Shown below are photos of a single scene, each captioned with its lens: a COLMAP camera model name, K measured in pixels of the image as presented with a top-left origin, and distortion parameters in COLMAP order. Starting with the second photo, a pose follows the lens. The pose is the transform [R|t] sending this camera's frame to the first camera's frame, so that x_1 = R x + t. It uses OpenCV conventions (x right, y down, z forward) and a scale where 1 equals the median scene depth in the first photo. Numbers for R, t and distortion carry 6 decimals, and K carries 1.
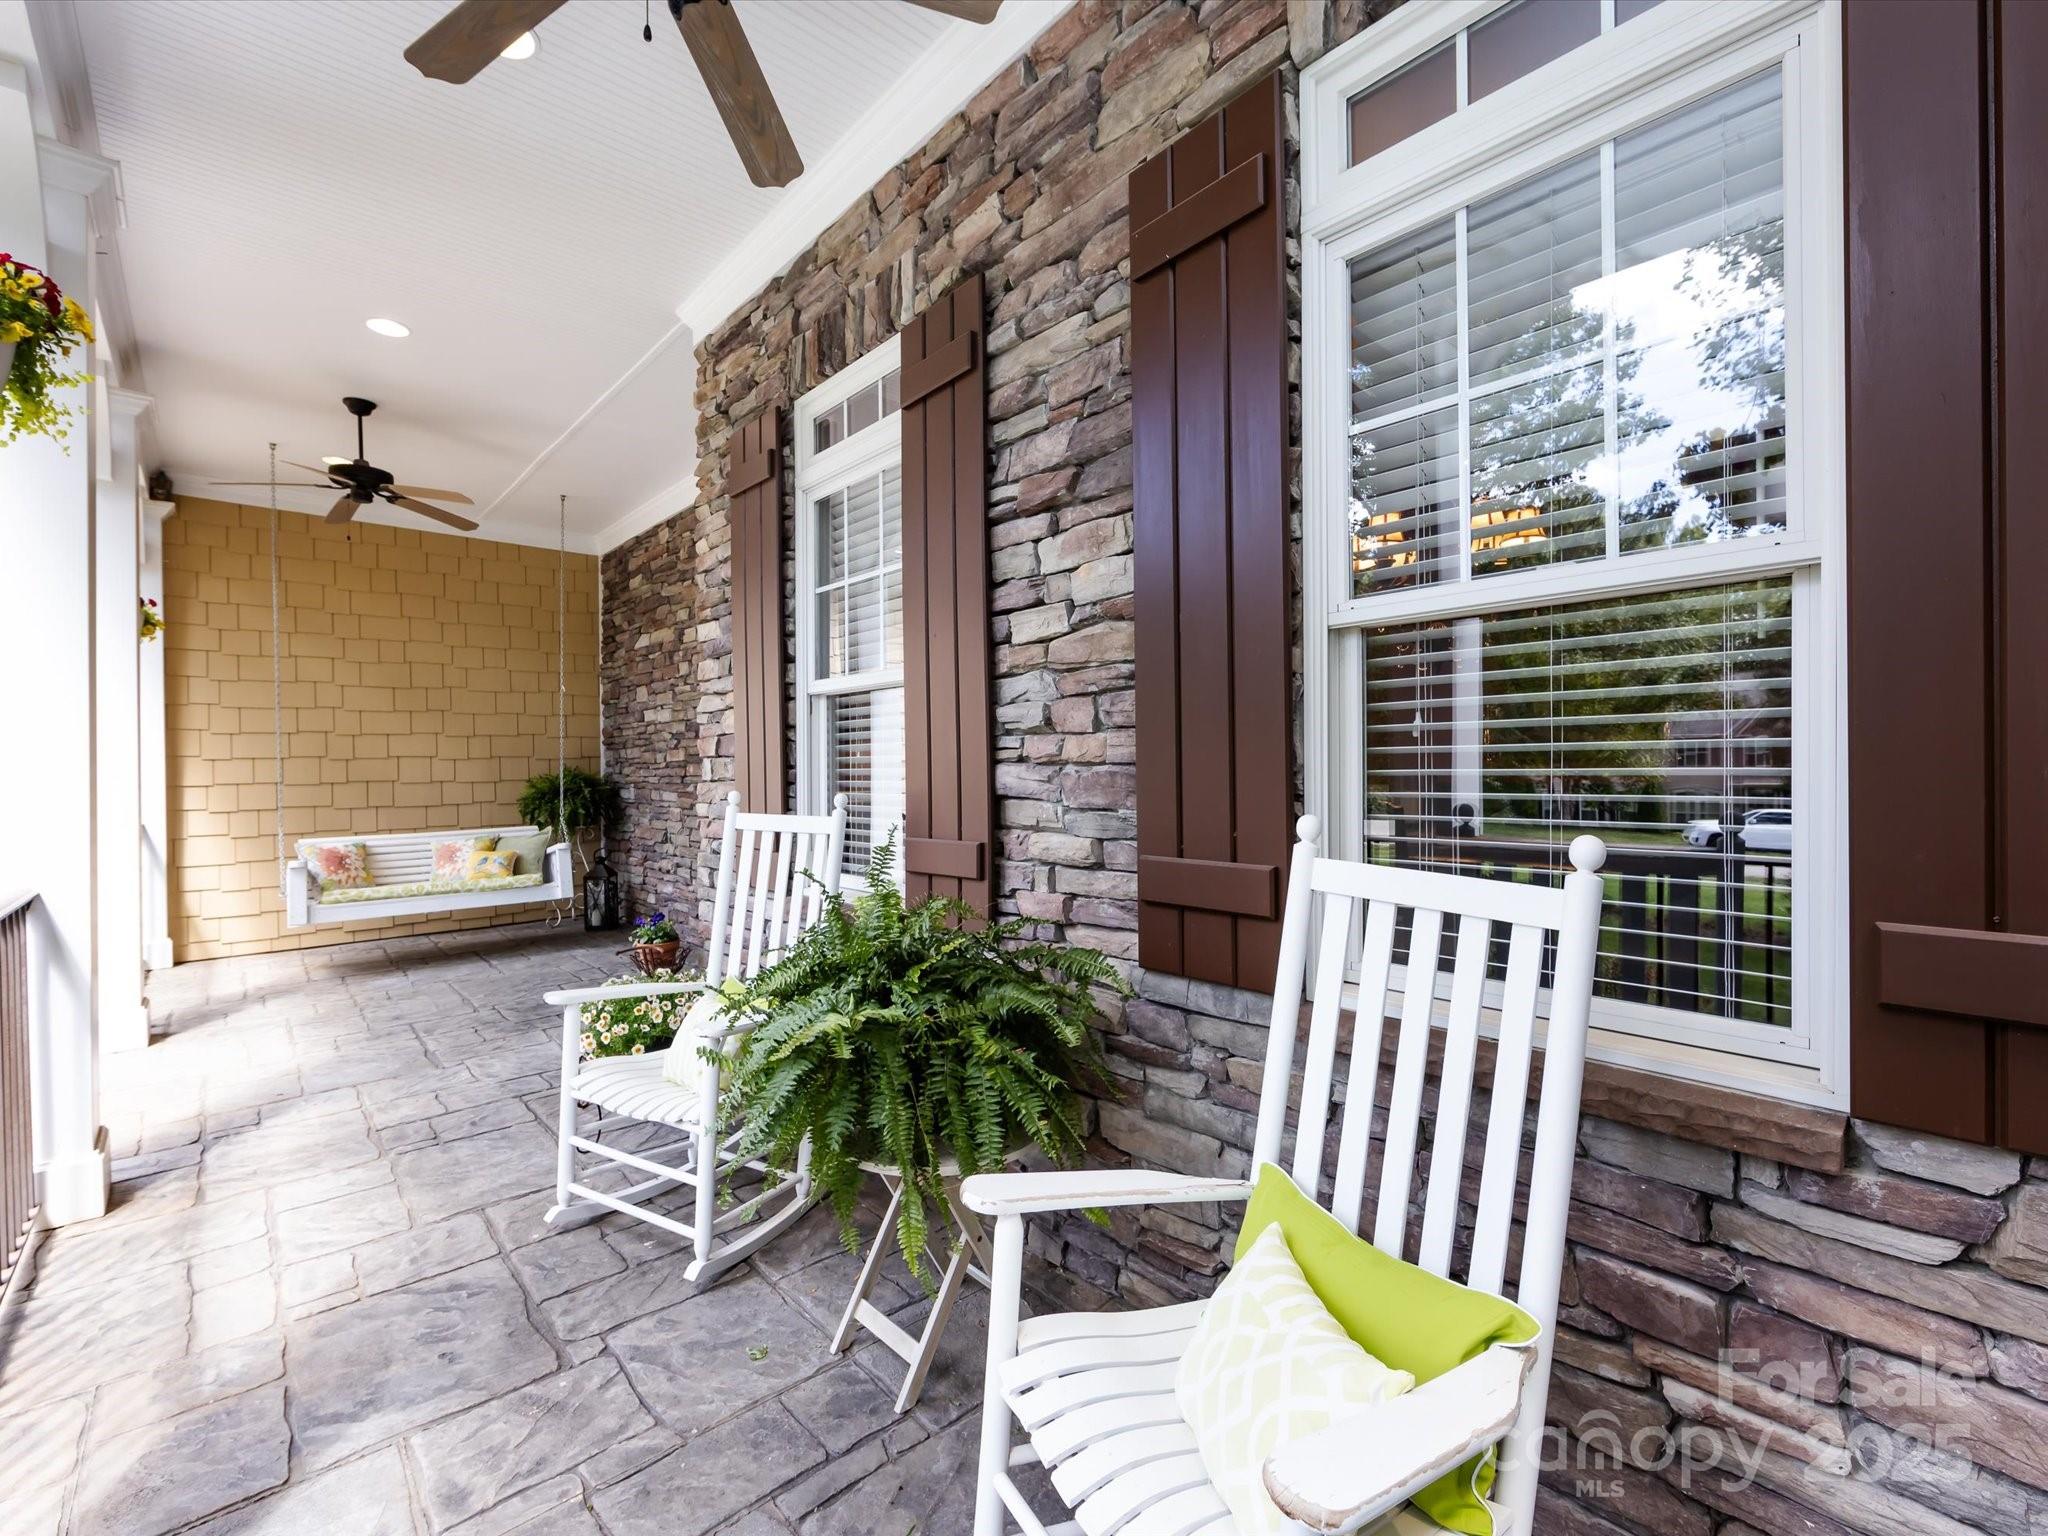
lens RADIAL K [[905.2, 0, 1019.9], [0, 905.2, 773.7], [0, 0, 1]] dist [-0.002051, -0.000396]
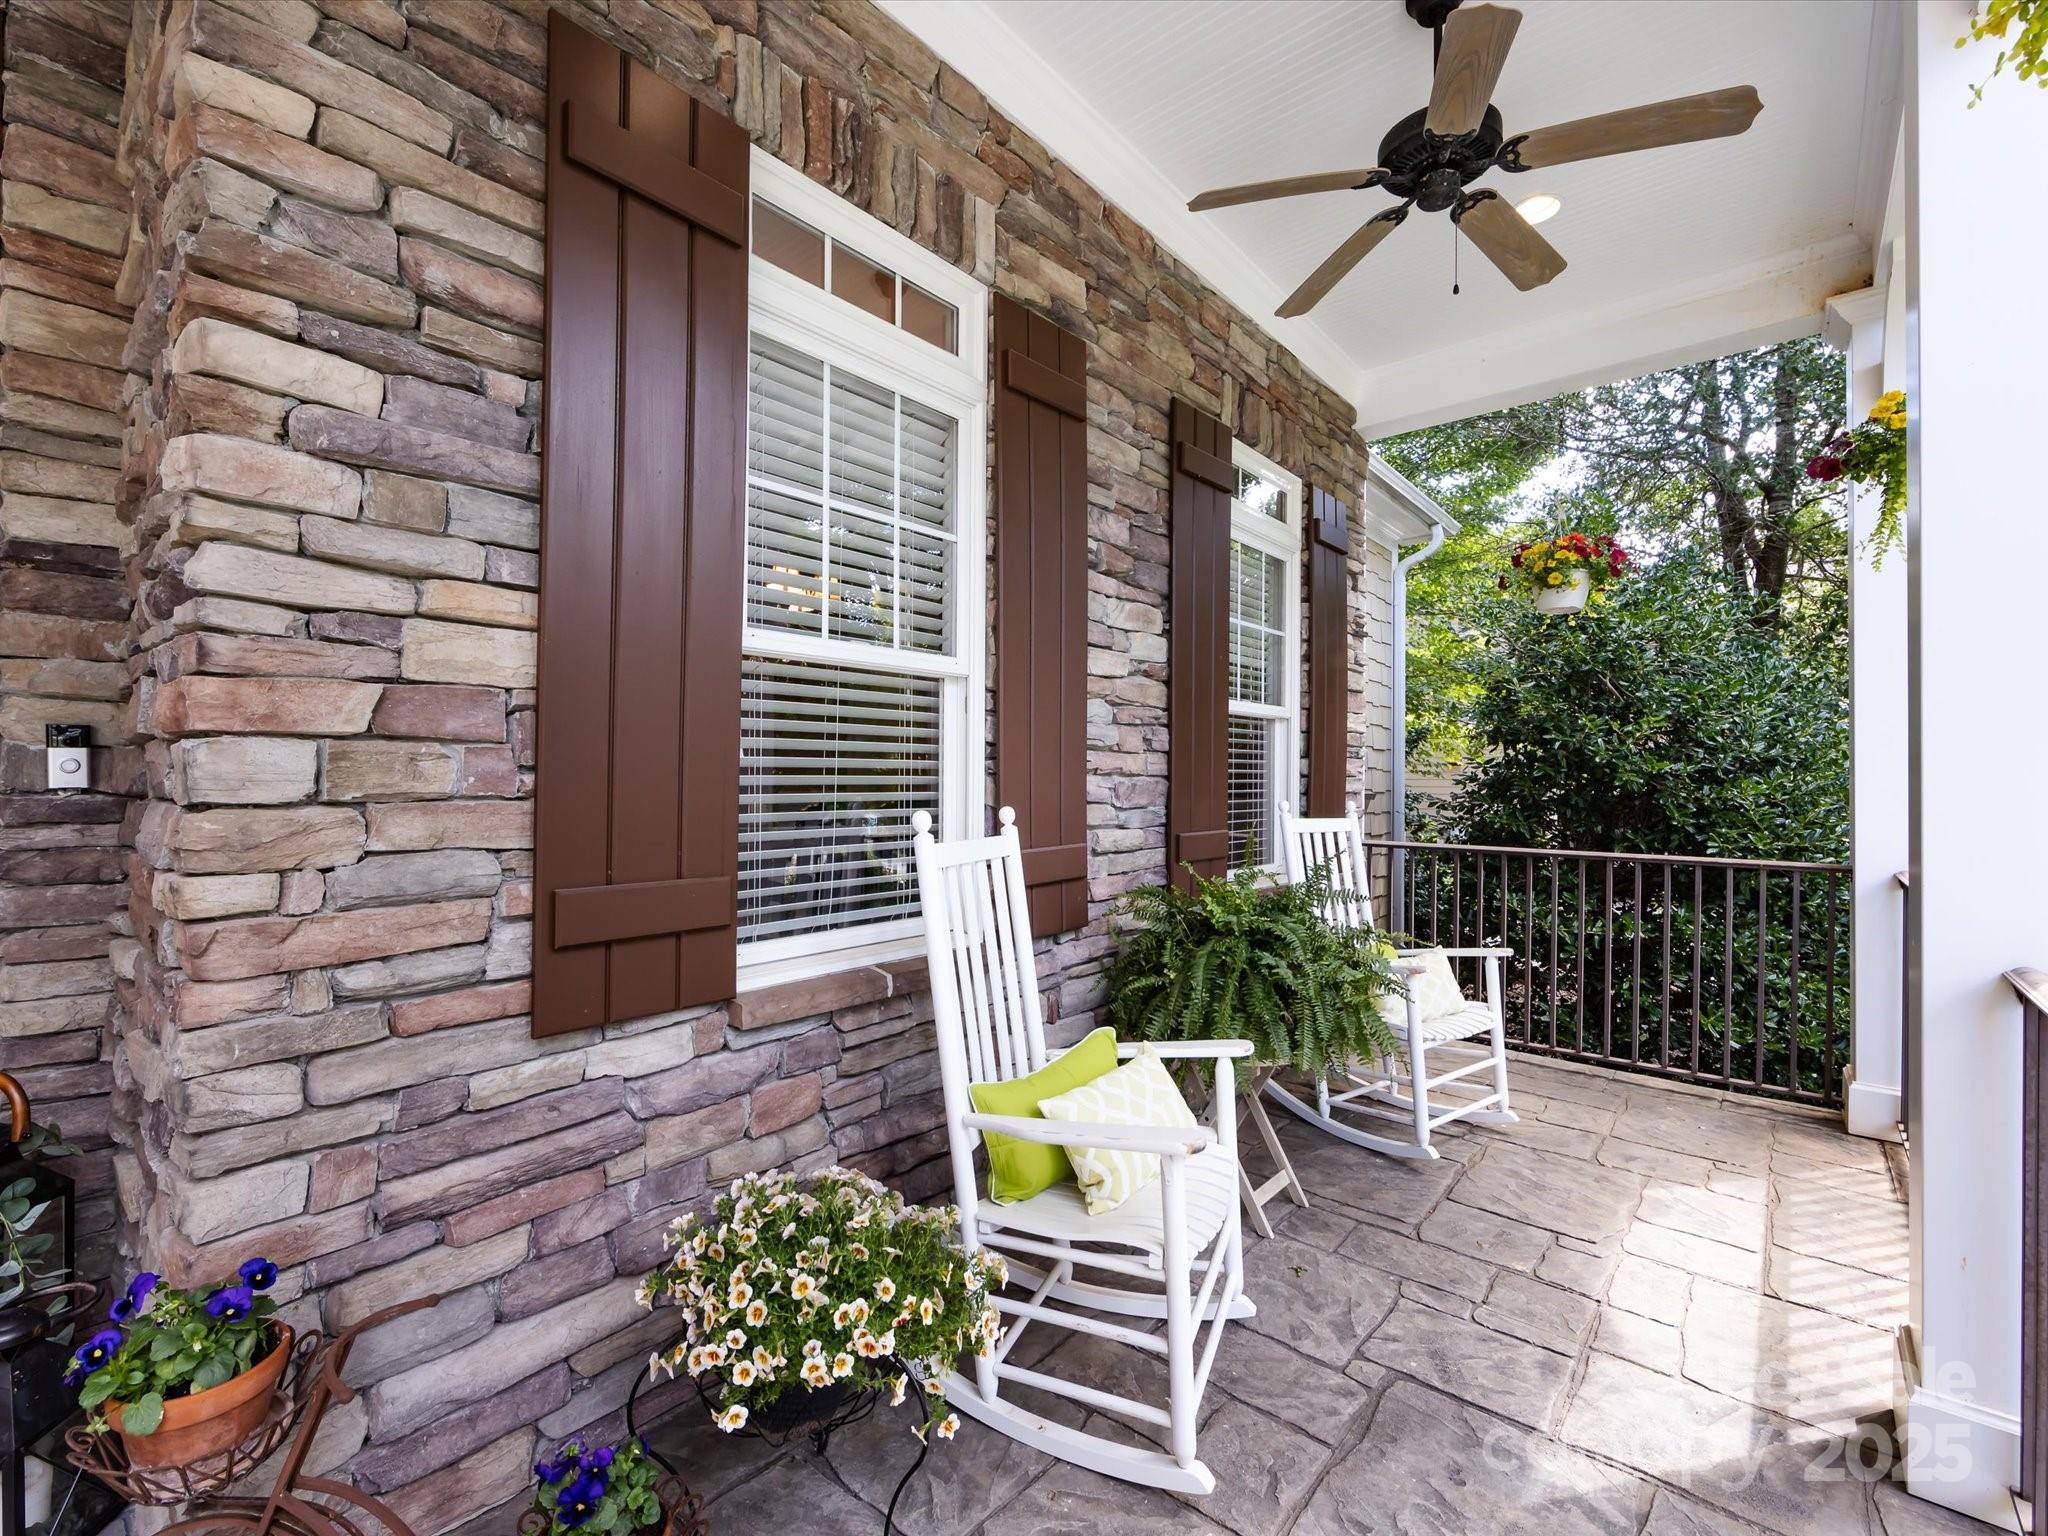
lens RADIAL K [[905.2, 0, 1017.5], [0, 905.2, 777.7], [0, 0, 1]] dist [-0.002051, -0.000396]
pose [[-0.133441, 0.016316, 0.990922, -1.228839], [-0.004433, 0.999845, -0.017060, 0.016008], [-0.991047, -0.006669, -0.133348, 1.317390]]
